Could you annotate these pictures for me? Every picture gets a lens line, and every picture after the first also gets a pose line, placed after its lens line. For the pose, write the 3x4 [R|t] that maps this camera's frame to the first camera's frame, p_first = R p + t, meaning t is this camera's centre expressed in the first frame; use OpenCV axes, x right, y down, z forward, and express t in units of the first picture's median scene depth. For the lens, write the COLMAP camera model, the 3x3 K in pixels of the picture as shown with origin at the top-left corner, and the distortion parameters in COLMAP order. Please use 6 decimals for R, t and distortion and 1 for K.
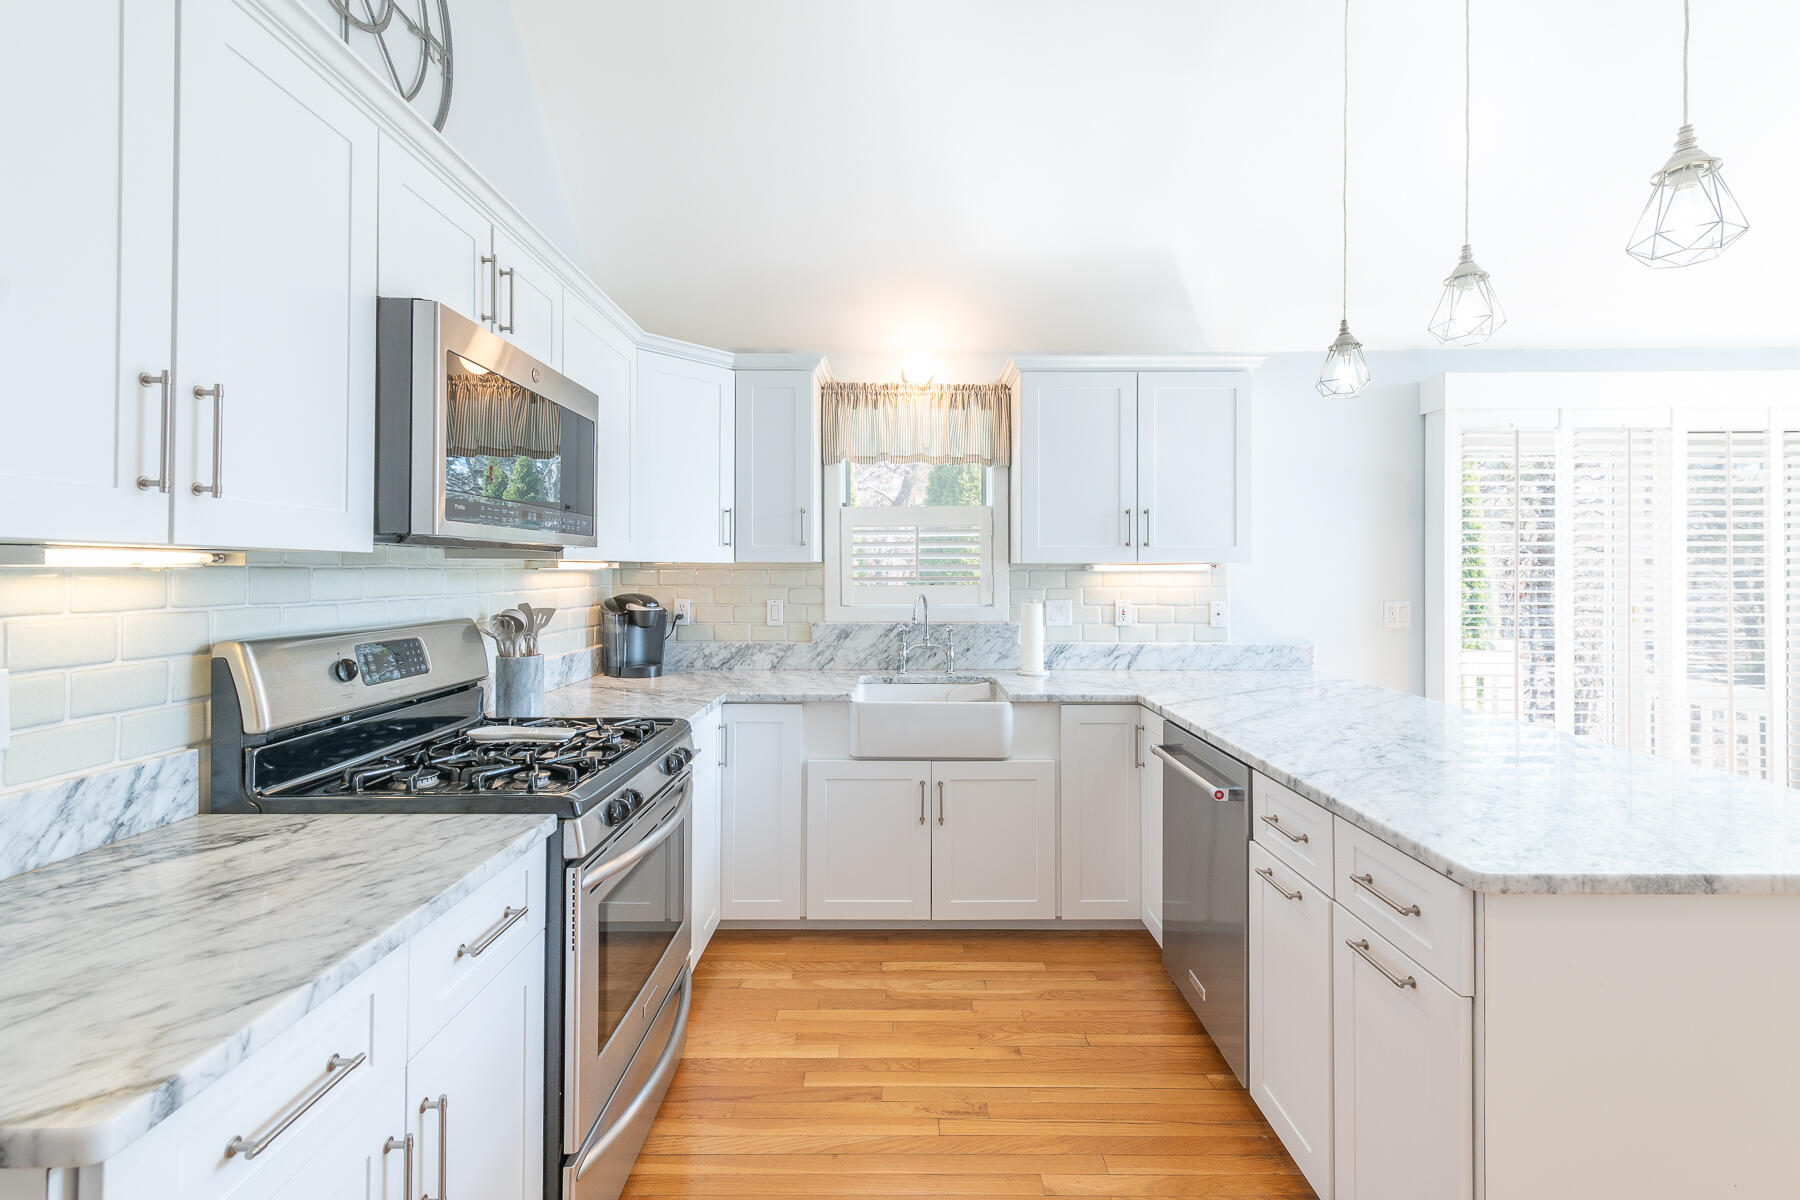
lens RADIAL K [[760.4, 0, 878.7], [0, 760.4, 562.9], [0, 0, 1]] dist [0.006152, -0.002304]
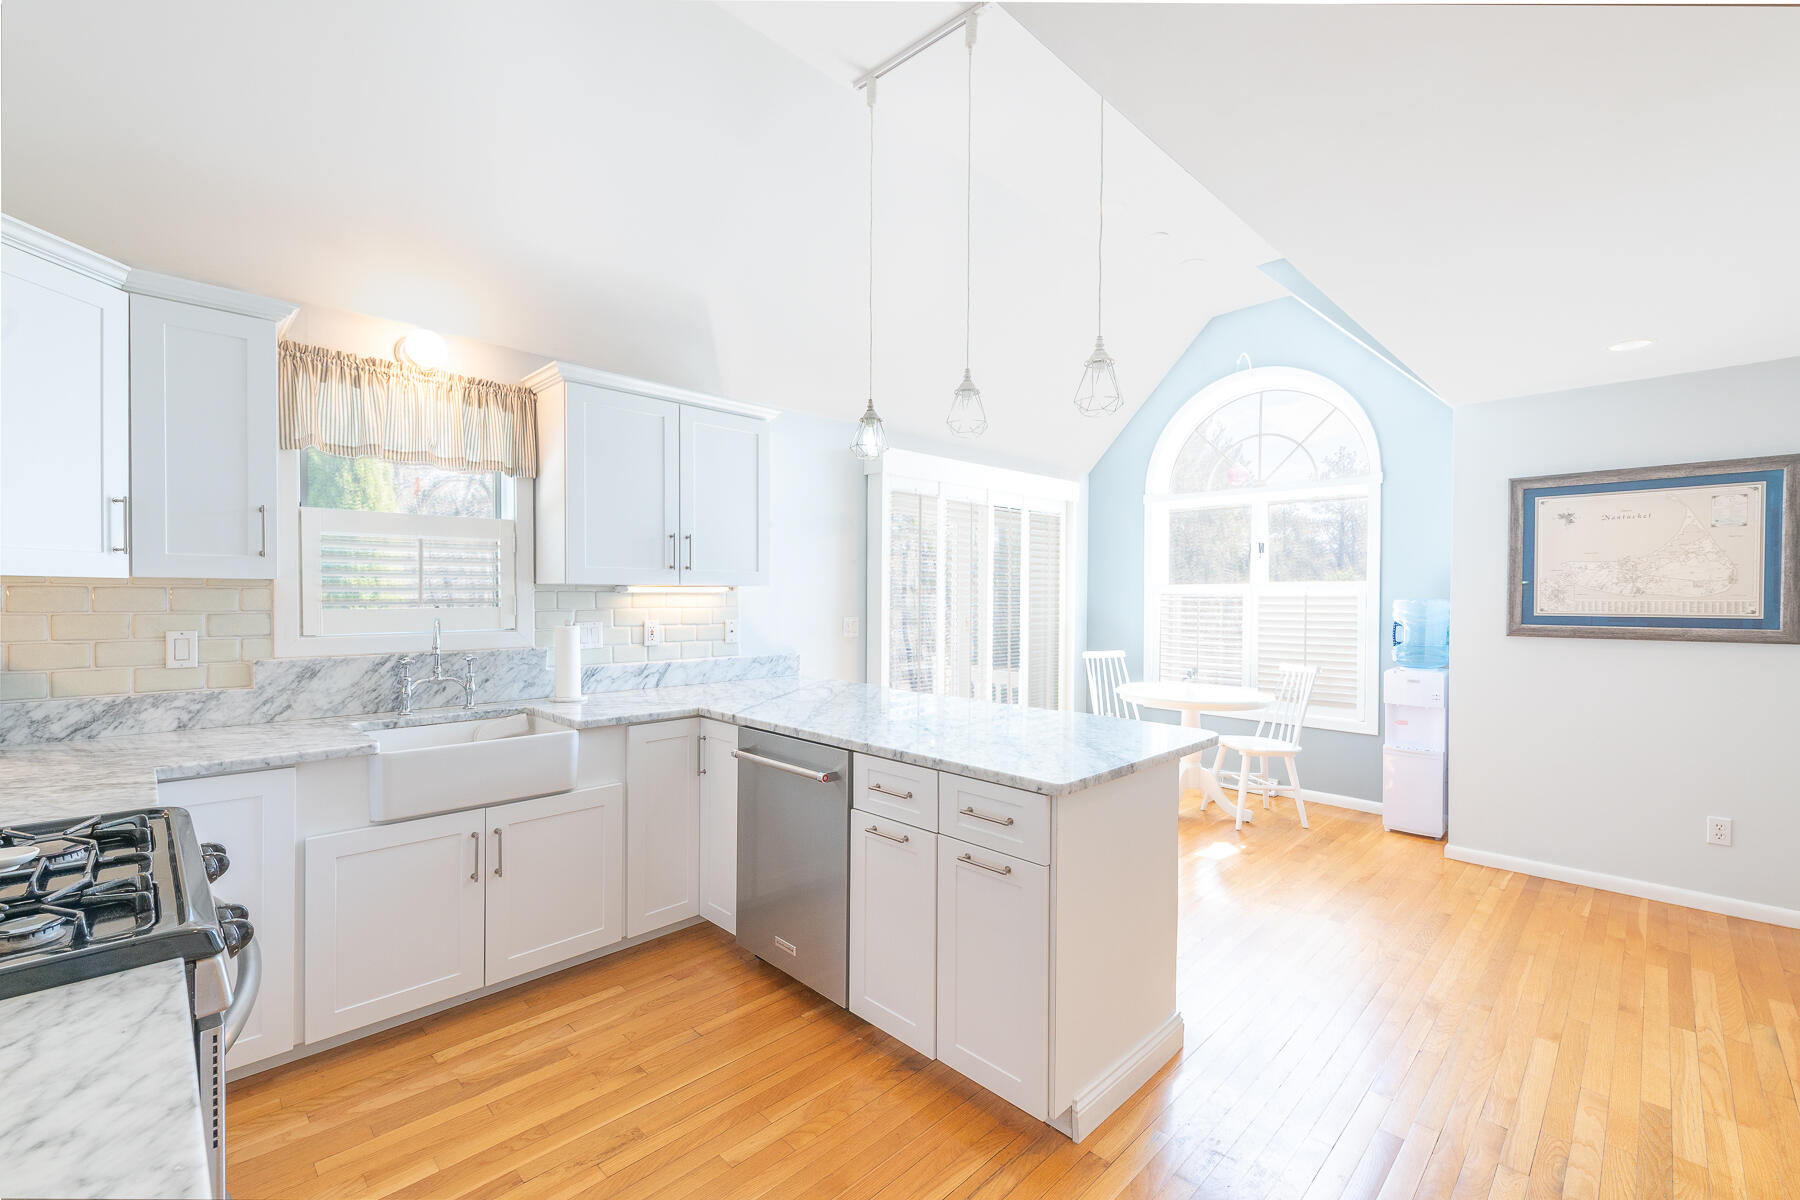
lens RADIAL K [[760.4, 0, 892.6], [0, 760.4, 596.7], [0, 0, 1]] dist [0.006152, -0.002304]
pose [[0.709189, 0.000881, 0.705018, -0.219461], [-0.012954, 0.999847, 0.011782, -0.000227], [-0.704899, -0.017488, 0.709092, 0.046430]]
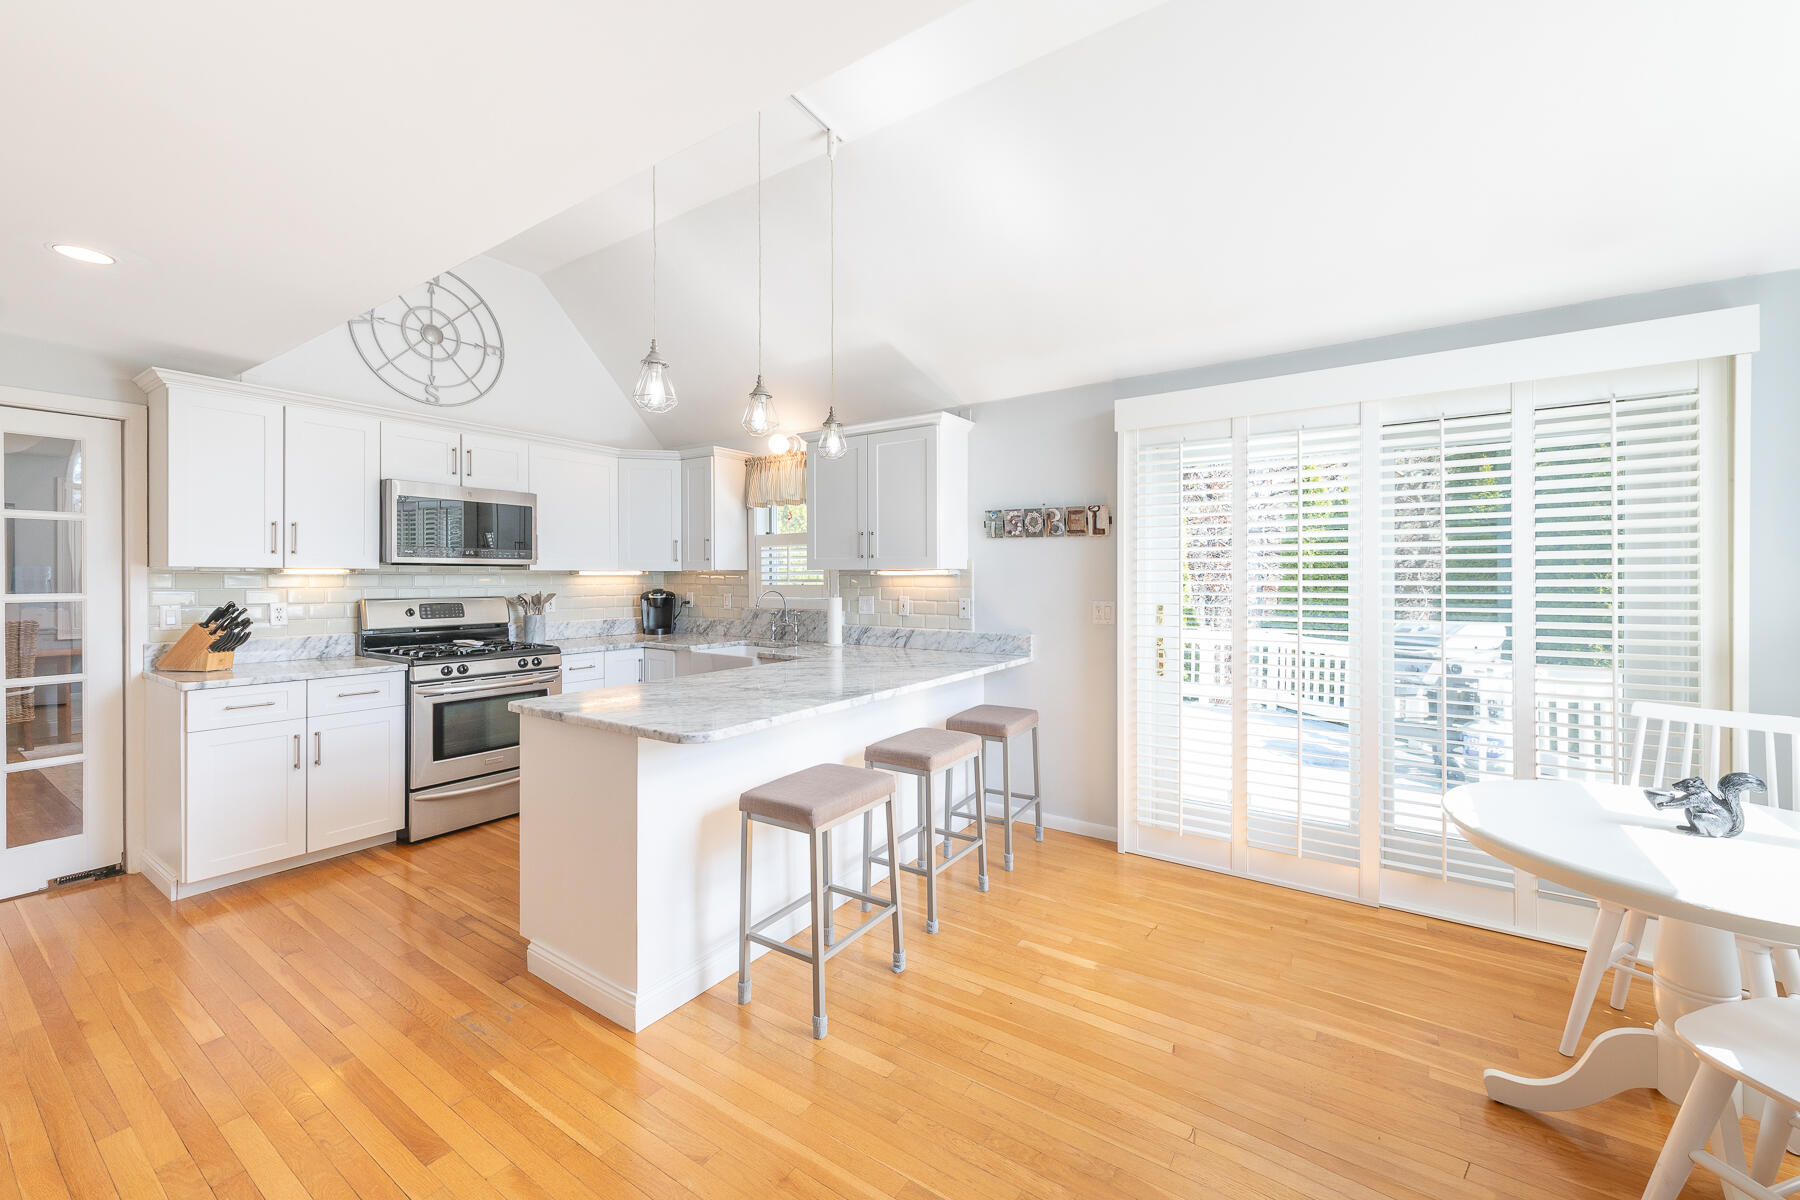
lens RADIAL K [[684.5, 0, 882.2], [0, 684.5, 578.2], [0, 0, 1]] dist [0.001687, -0.000572]
pose [[0.832522, -0.000129, -0.553992, 1.207764], [0.005823, 0.999947, 0.008519, 0.006117], [0.553962, -0.010318, 0.832478, -0.052385]]
